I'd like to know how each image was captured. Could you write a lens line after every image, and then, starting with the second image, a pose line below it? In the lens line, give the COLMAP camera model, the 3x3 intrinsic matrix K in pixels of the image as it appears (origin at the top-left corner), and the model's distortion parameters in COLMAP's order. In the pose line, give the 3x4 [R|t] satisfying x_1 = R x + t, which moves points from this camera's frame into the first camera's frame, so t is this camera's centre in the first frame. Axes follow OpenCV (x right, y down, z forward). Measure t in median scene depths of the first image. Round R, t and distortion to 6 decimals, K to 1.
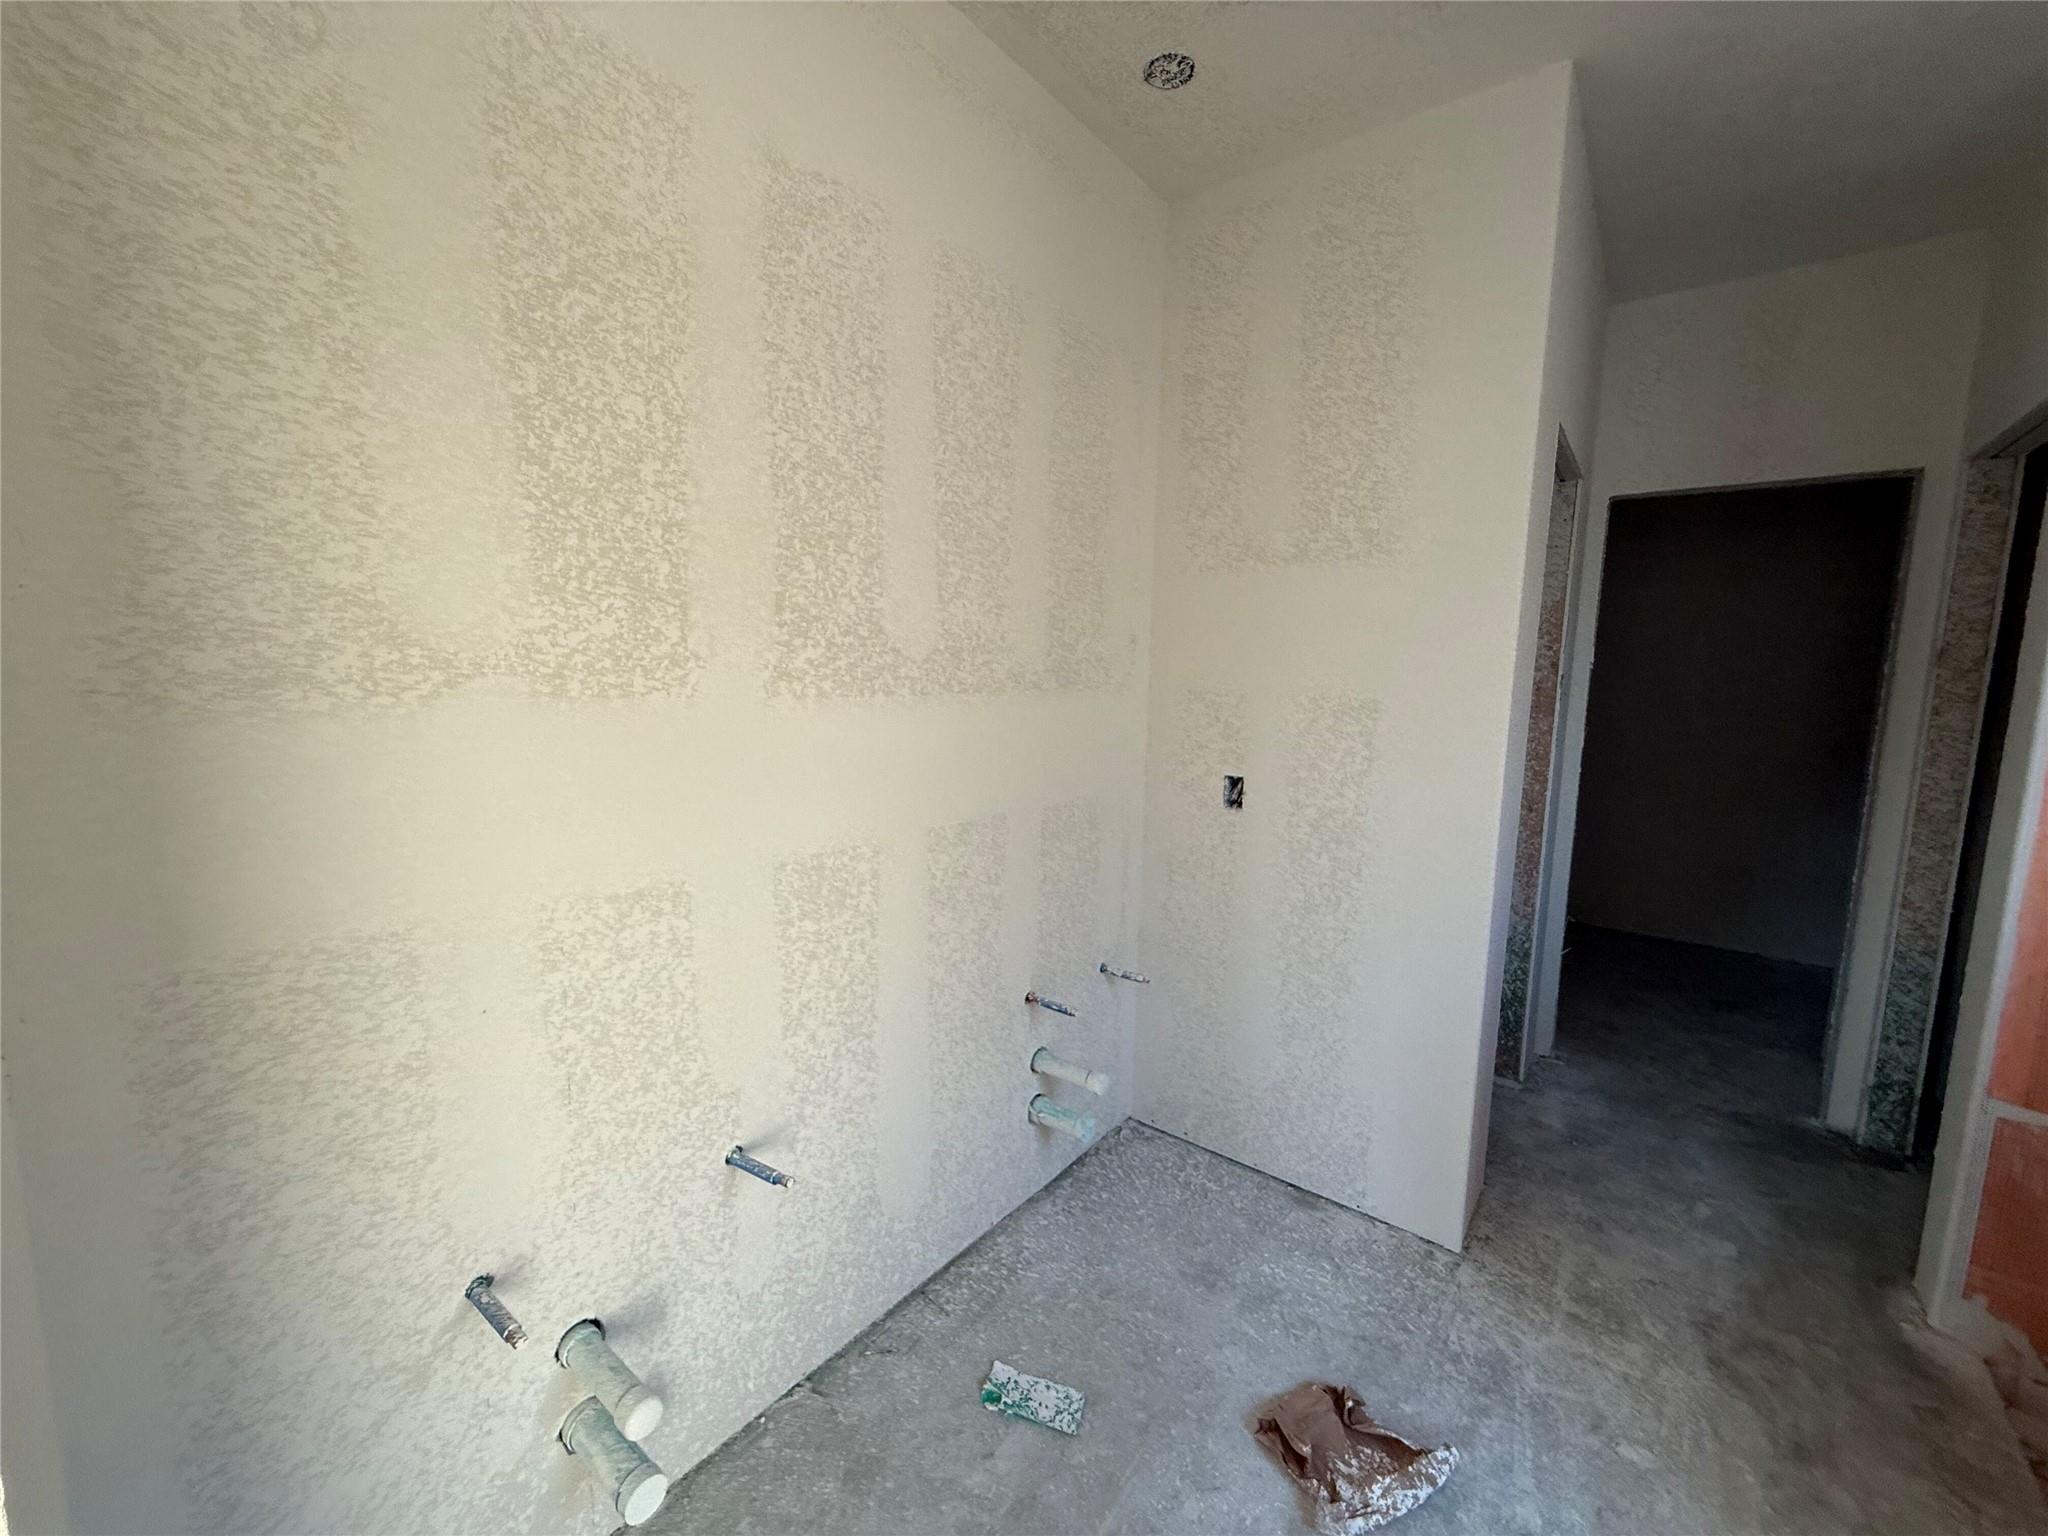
lens RADIAL K [[819.0, 0, 1019.2], [0, 819.0, 766.2], [0, 0, 1]] dist [0.000888, -0.000036]
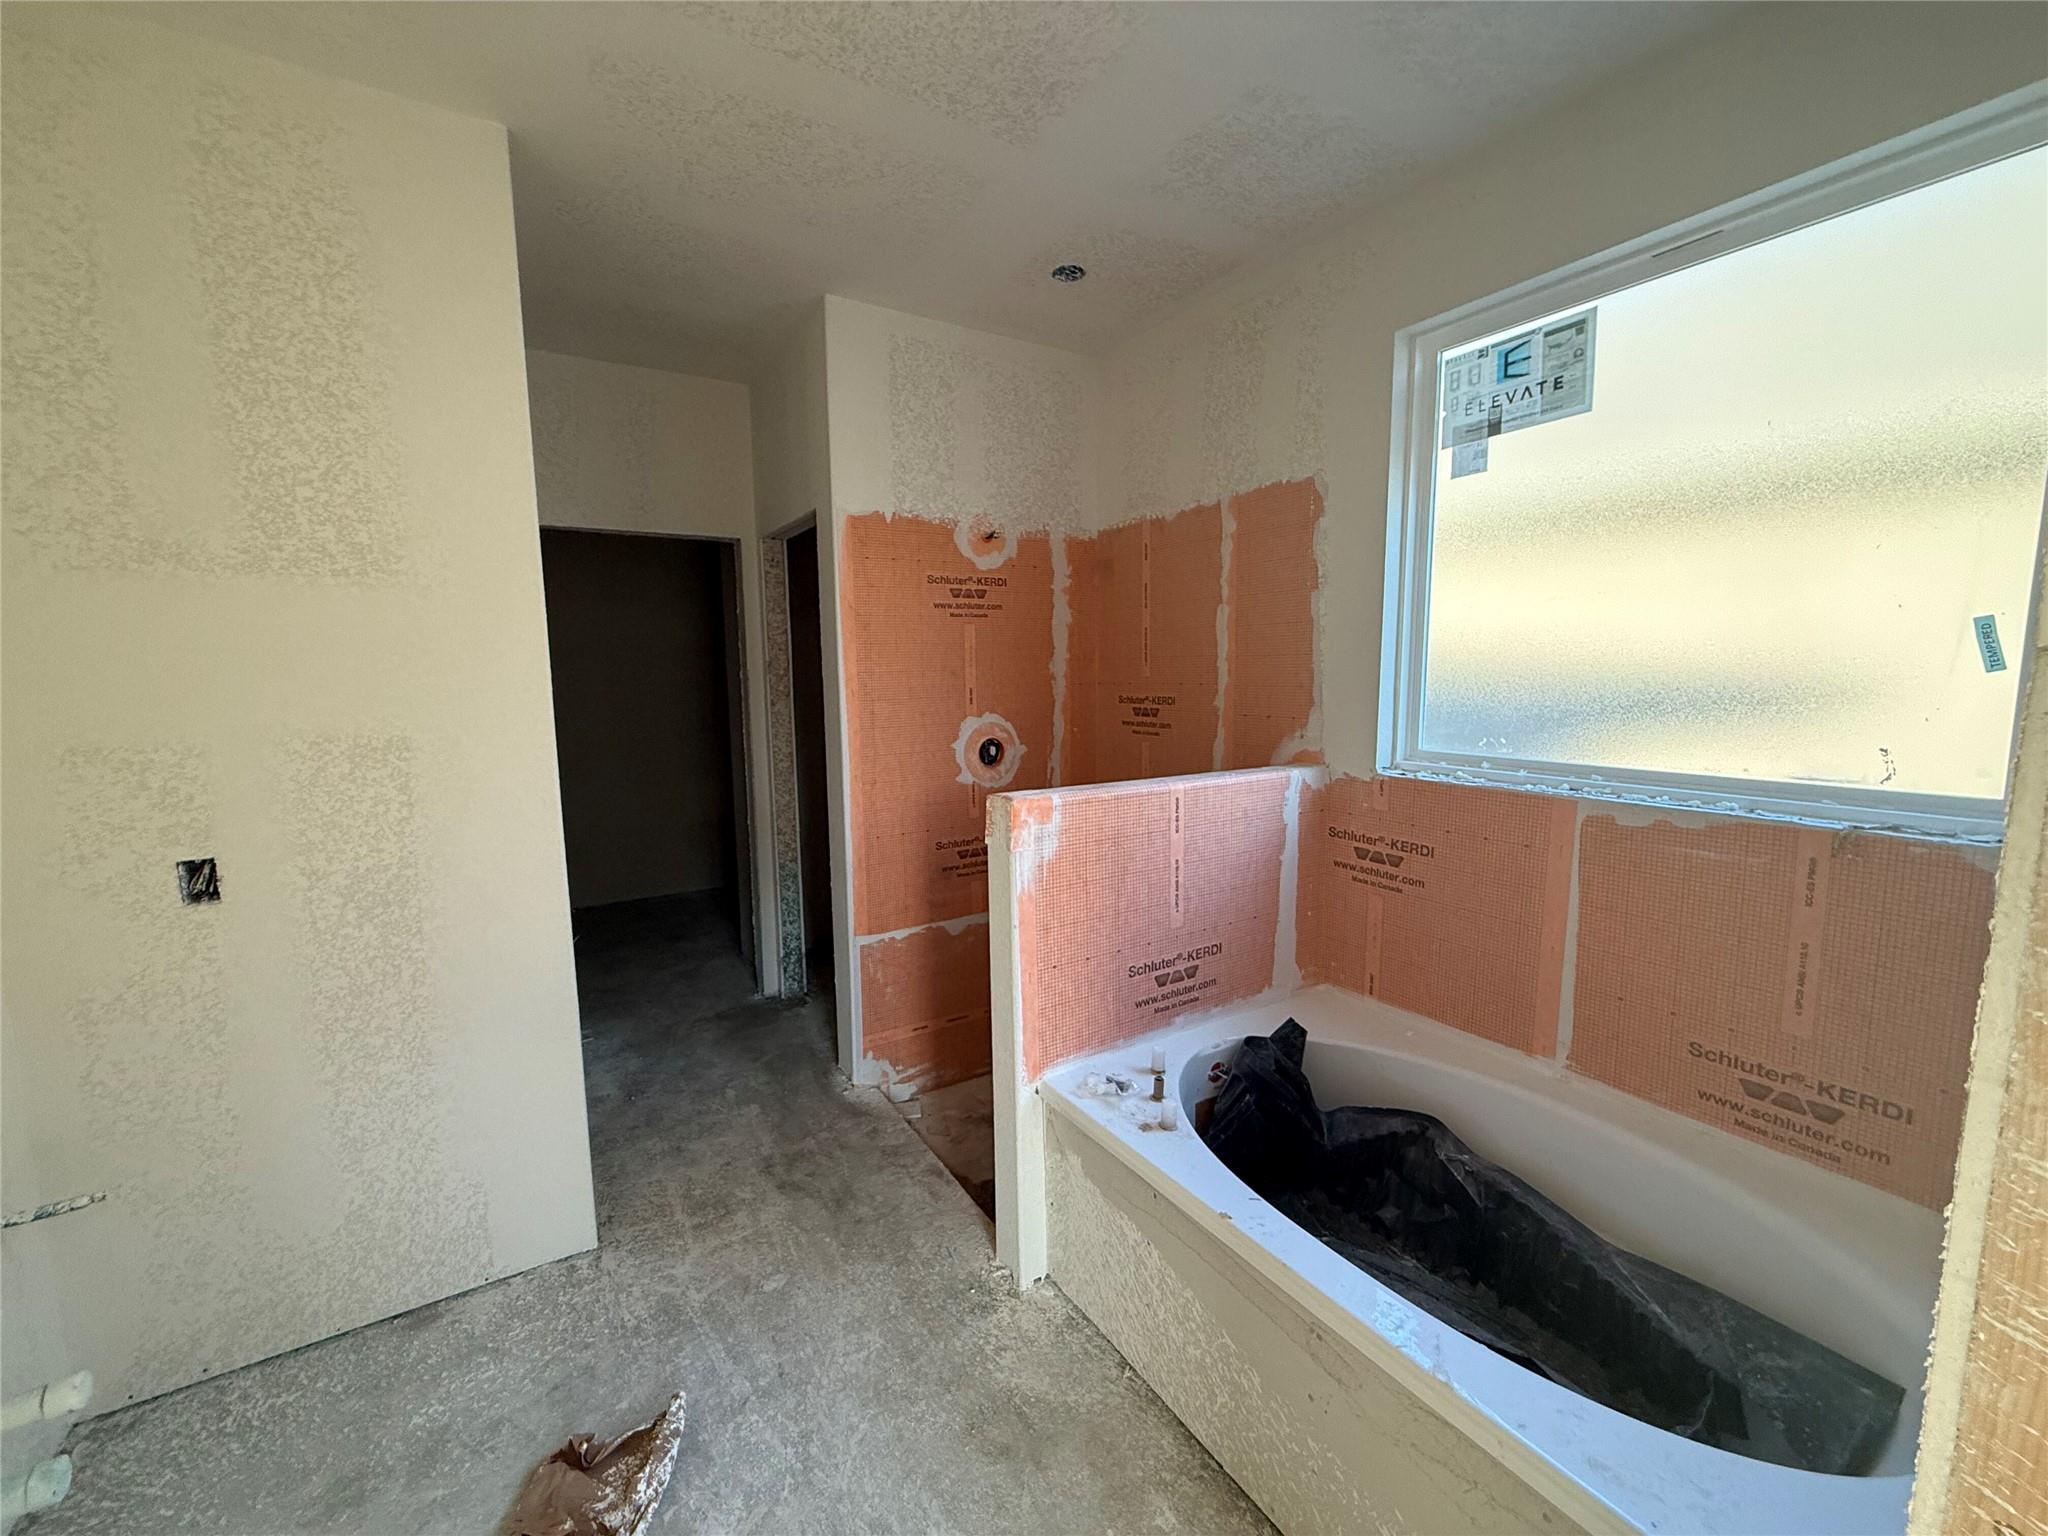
lens RADIAL K [[819.0, 0, 1019.2], [0, 819.0, 766.2], [0, 0, 1]] dist [0.000888, -0.000036]
pose [[0.337768, -0.140799, 0.930639, -0.176140], [0.131942, 0.986068, 0.101298, -0.053029], [-0.931936, 0.088575, 0.351639, 0.065344]]
